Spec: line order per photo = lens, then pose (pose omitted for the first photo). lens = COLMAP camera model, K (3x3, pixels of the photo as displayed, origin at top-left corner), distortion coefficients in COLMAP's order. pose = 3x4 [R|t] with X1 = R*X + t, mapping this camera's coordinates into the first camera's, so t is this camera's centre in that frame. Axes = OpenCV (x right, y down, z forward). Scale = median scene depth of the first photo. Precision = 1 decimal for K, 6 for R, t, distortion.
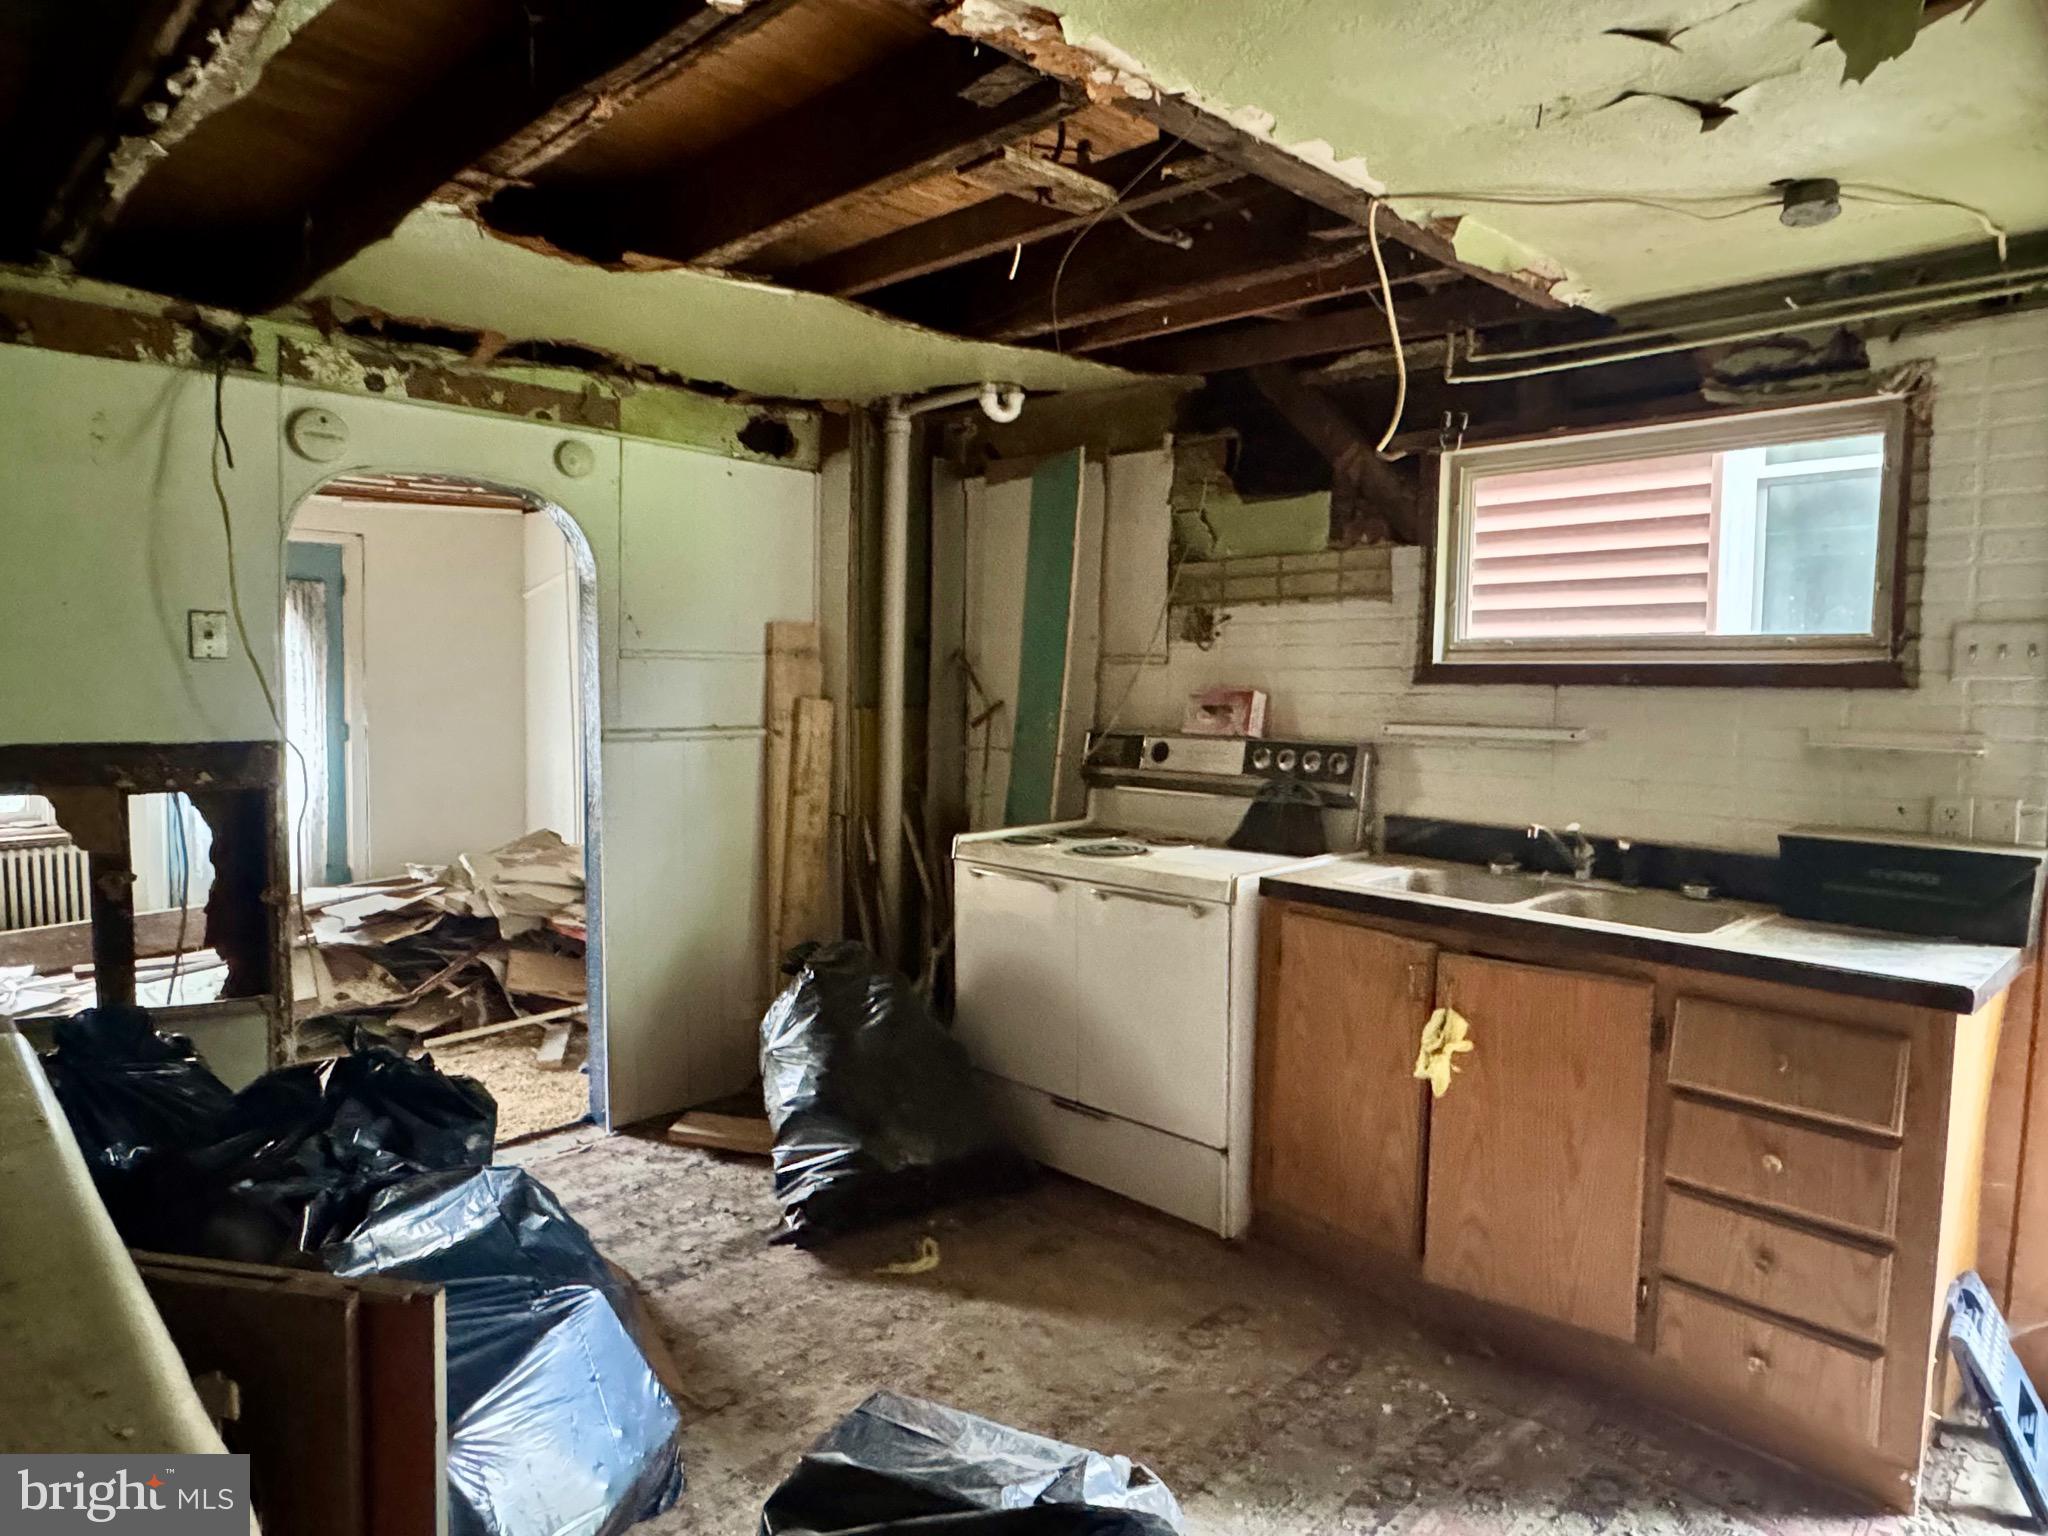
lens RADIAL K [[1243.1, 0, 1024.0], [0, 1243.1, 768.0], [0, 0, 1]] dist [-0.003541, -0.002481]
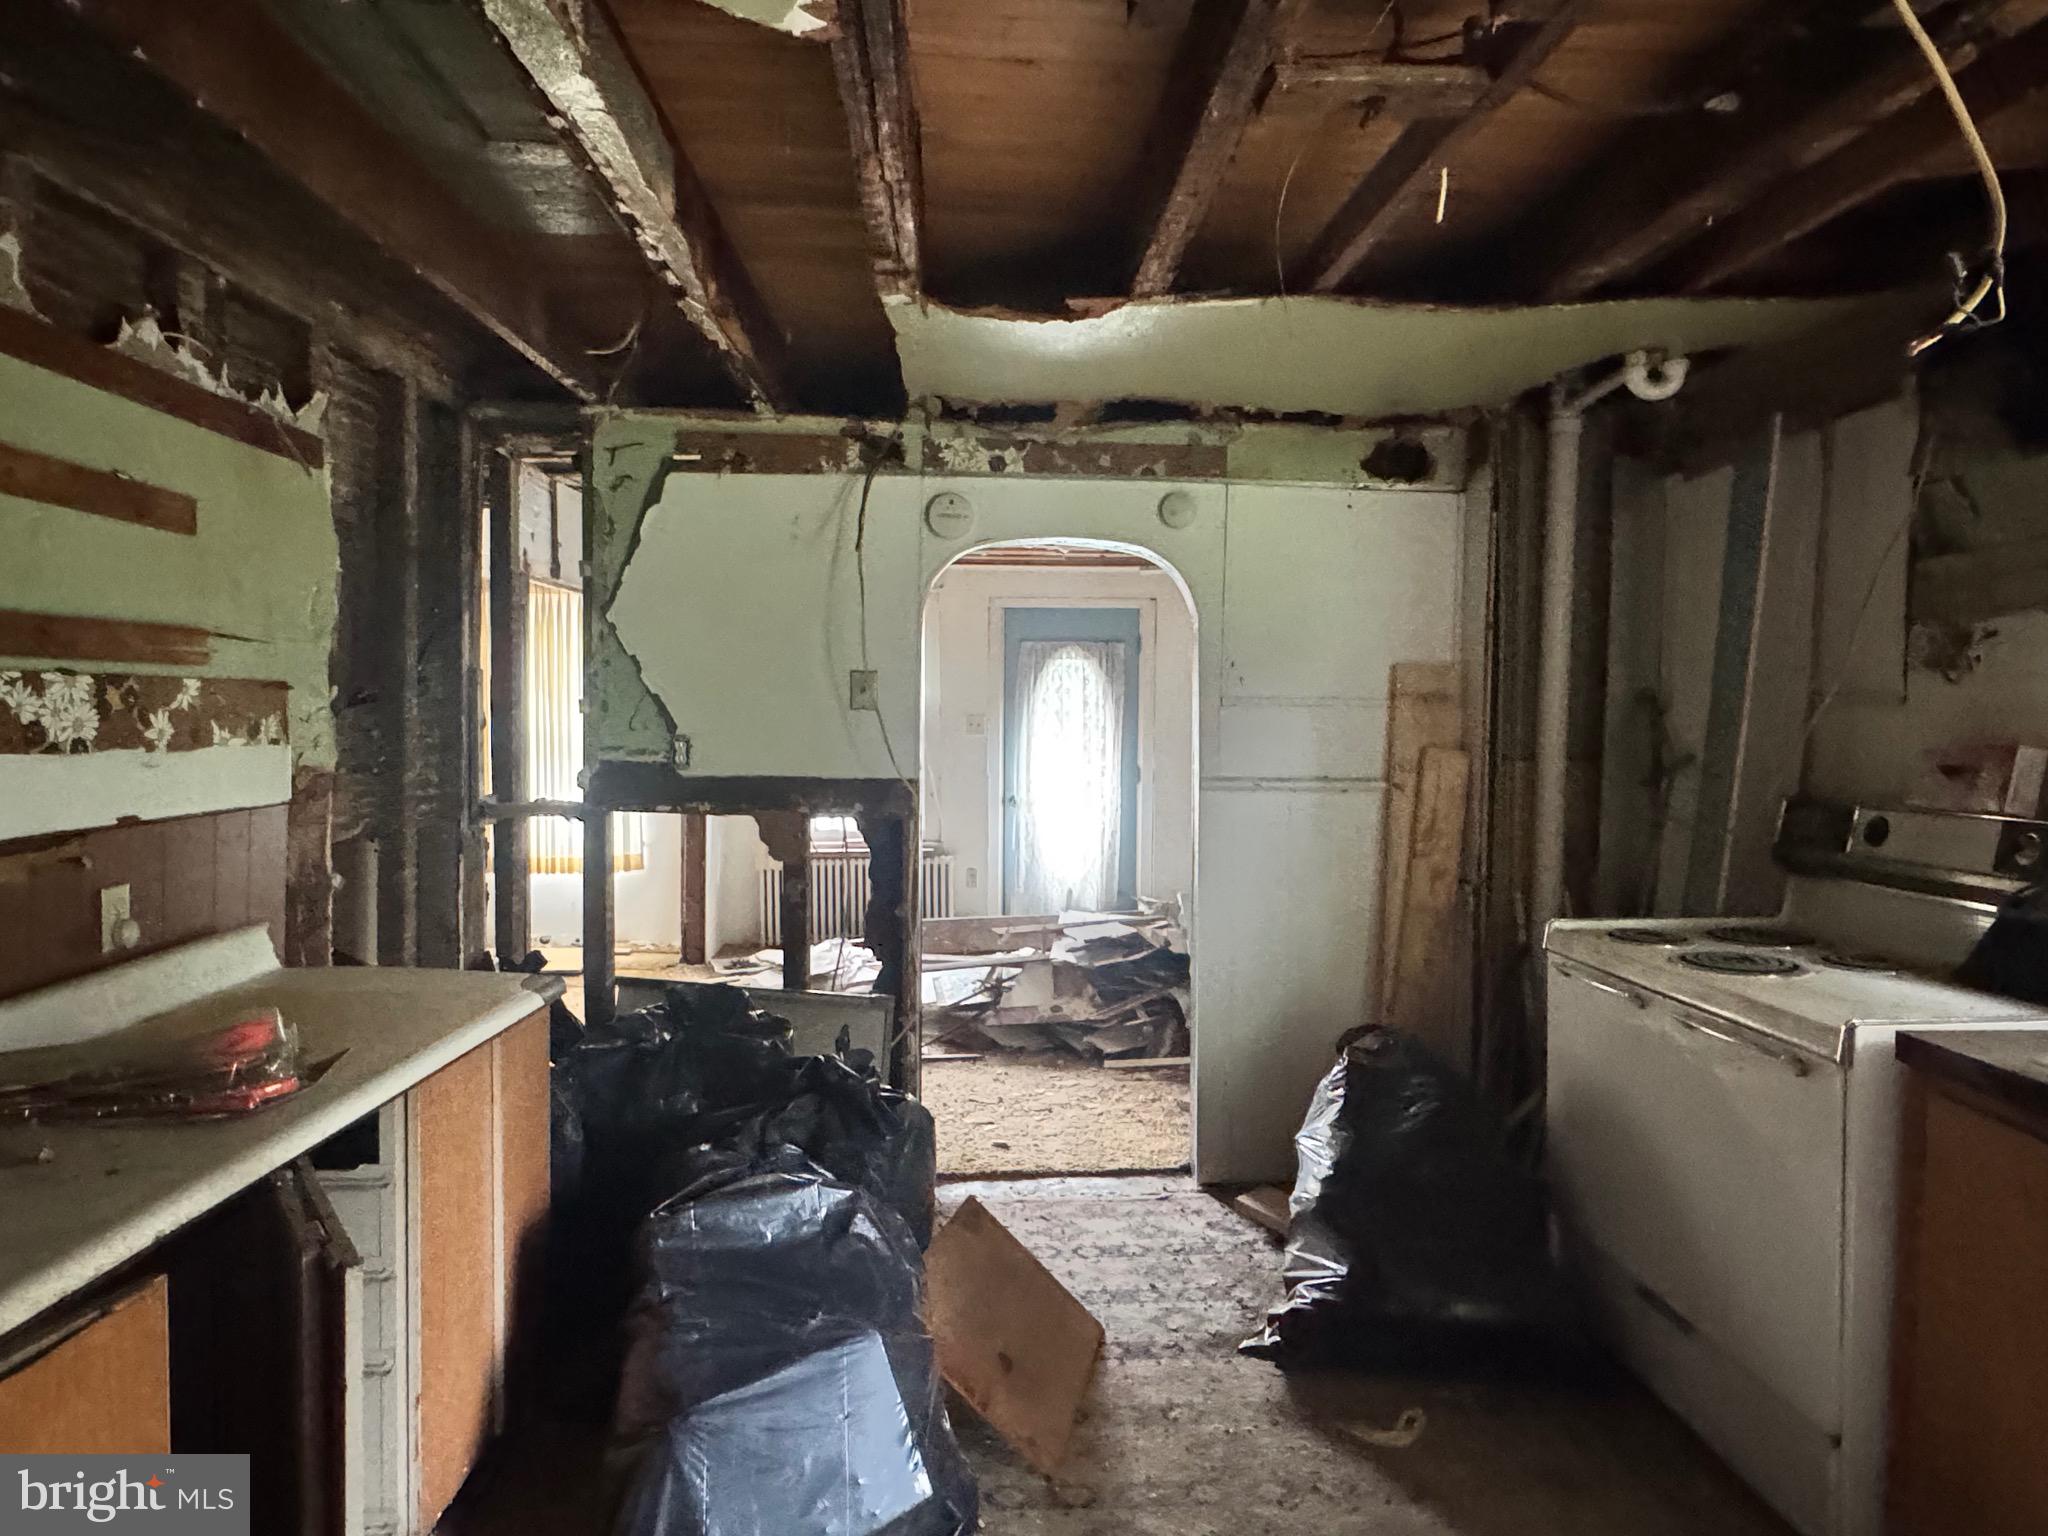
lens RADIAL K [[1243.1, 0, 1024.0], [0, 1243.1, 768.0], [0, 0, 1]] dist [-0.003541, -0.002481]
pose [[0.745467, 0.021852, -0.666184, 0.221579], [-0.048469, 0.998594, -0.021482, -0.010302], [0.664778, 0.048303, 0.745478, 0.166944]]
